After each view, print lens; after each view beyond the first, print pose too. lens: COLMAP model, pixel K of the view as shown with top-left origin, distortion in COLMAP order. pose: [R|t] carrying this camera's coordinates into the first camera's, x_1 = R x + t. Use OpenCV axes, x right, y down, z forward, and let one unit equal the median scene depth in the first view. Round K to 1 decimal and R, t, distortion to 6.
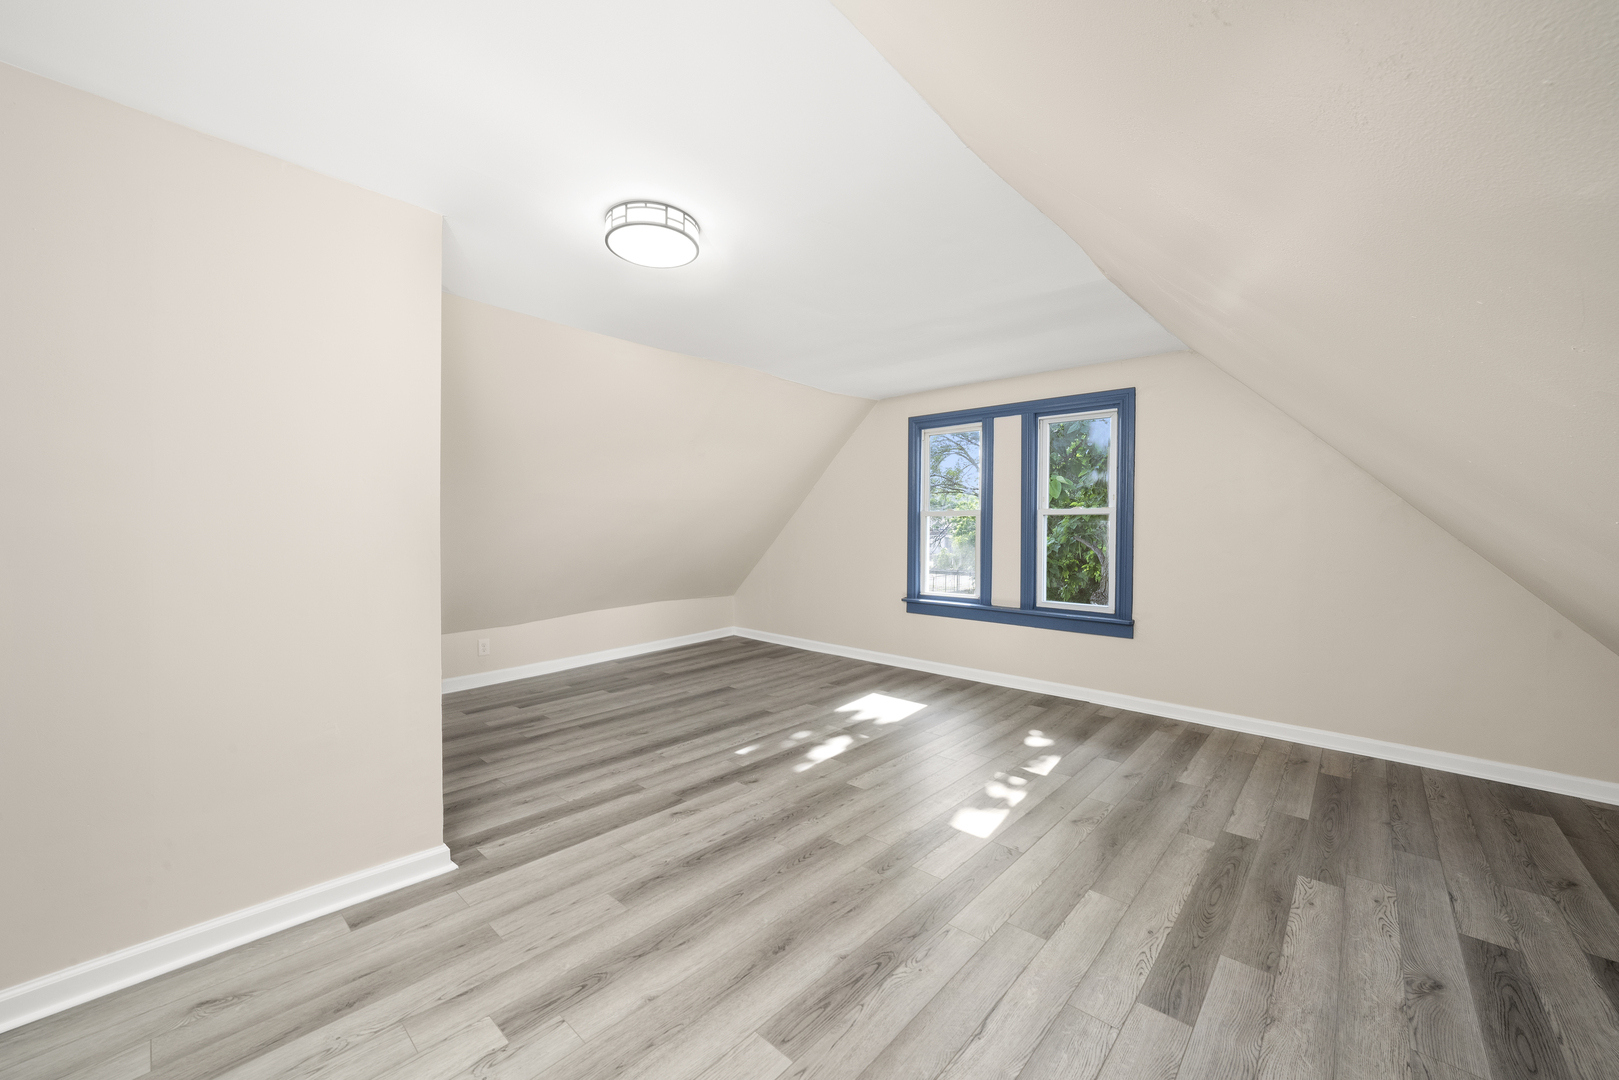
lens RADIAL K [[609.8, 0, 804.6], [0, 609.8, 537.3], [0, 0, 1]] dist [-0.023783, 0.005775]
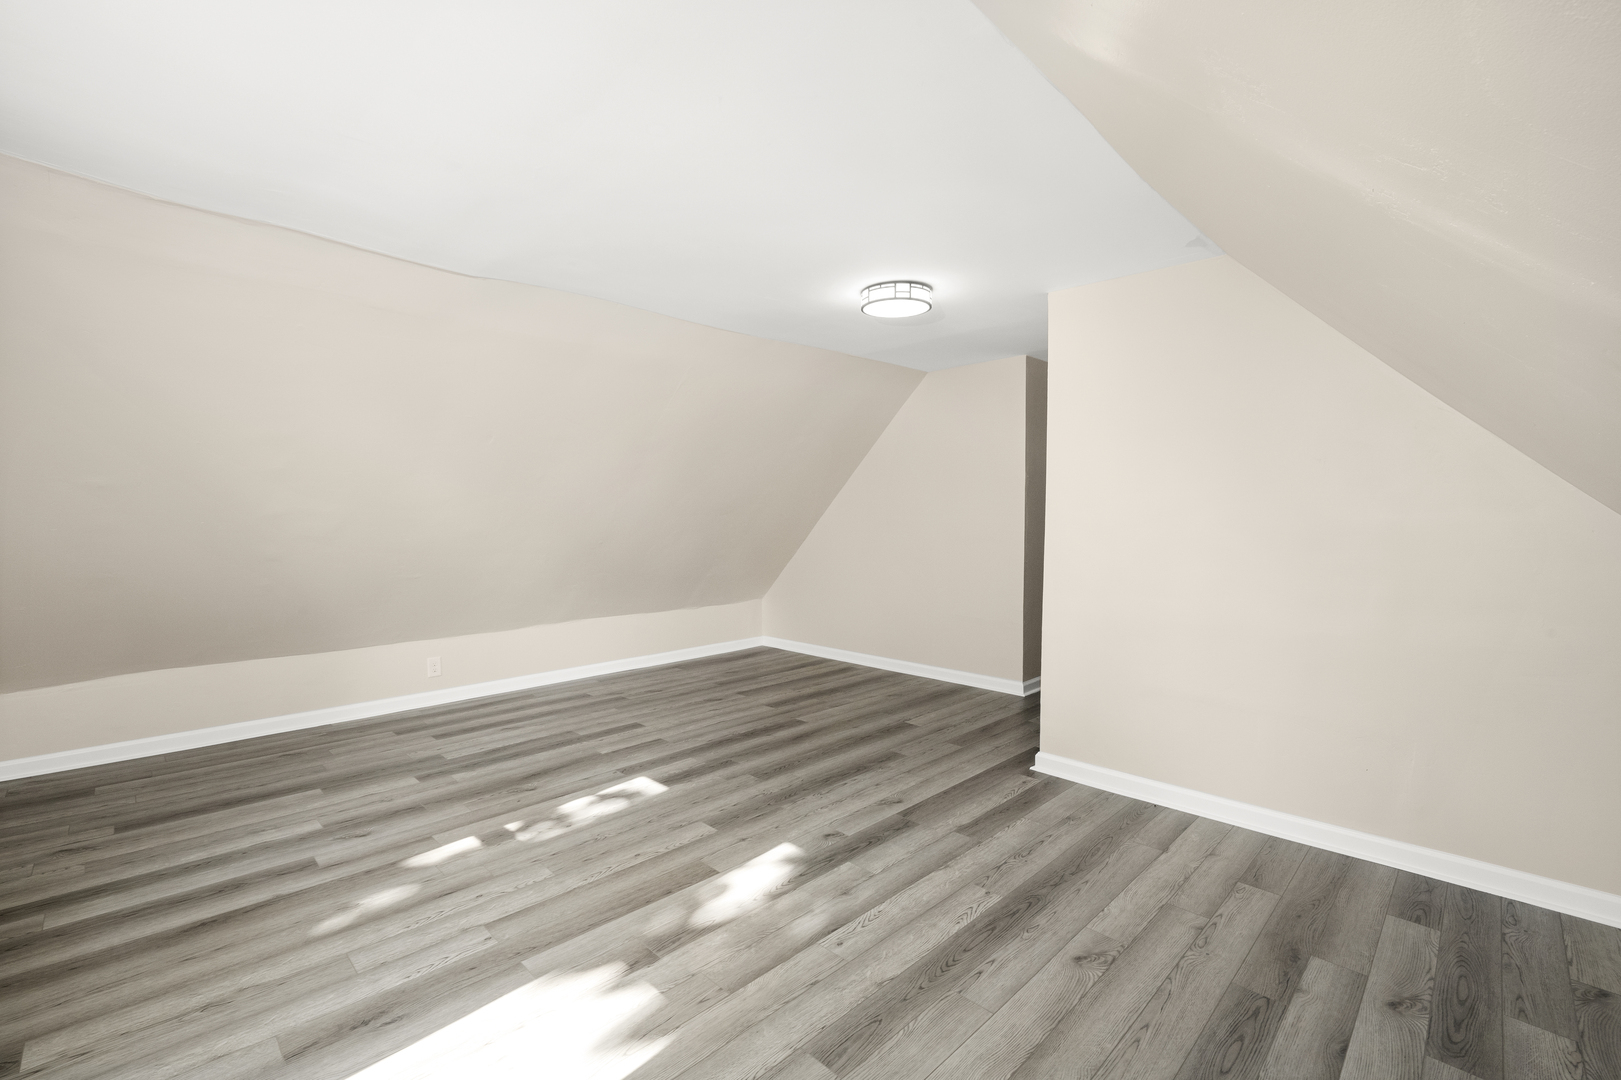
lens RADIAL K [[697.6, 0, 810.5], [0, 697.6, 540.0], [0, 0, 1]] dist [-0.006150, 0.000170]
pose [[-0.999453, -0.002285, 0.032990, -0.094819], [-0.000974, 0.999211, 0.039702, -0.034611], [-0.033054, 0.039648, -0.998667, 2.046052]]
